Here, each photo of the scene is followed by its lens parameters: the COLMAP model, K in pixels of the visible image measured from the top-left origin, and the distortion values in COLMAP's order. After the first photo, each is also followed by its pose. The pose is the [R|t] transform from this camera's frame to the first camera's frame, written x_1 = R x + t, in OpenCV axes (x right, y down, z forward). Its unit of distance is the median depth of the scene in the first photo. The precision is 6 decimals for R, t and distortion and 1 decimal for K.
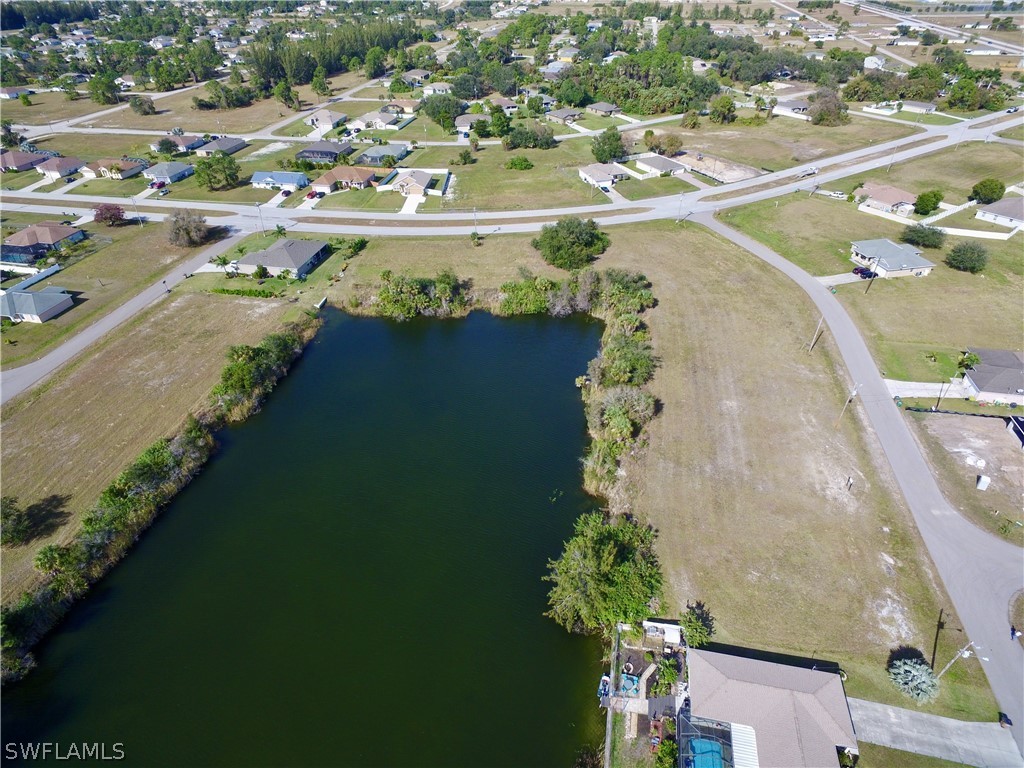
lens RADIAL K [[595.6, 0, 506.1], [0, 595.6, 390.4], [0, 0, 1]] dist [-0.014534, 0.016003]
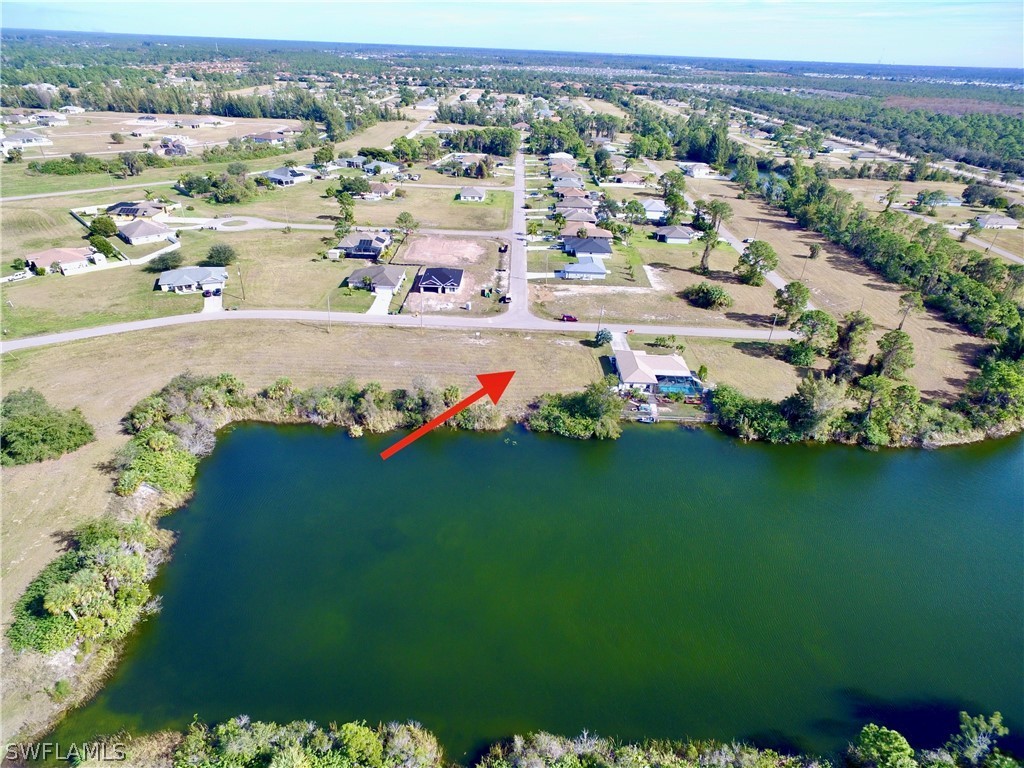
lens RADIAL K [[595.6, 0, 506.1], [0, 595.6, 390.4], [0, 0, 1]] dist [-0.014534, 0.016003]
pose [[-0.182841, -0.487632, 0.853689, -0.542405], [0.557893, 0.663520, 0.498494, -0.305477], [-0.809522, 0.567412, 0.150728, 0.433829]]
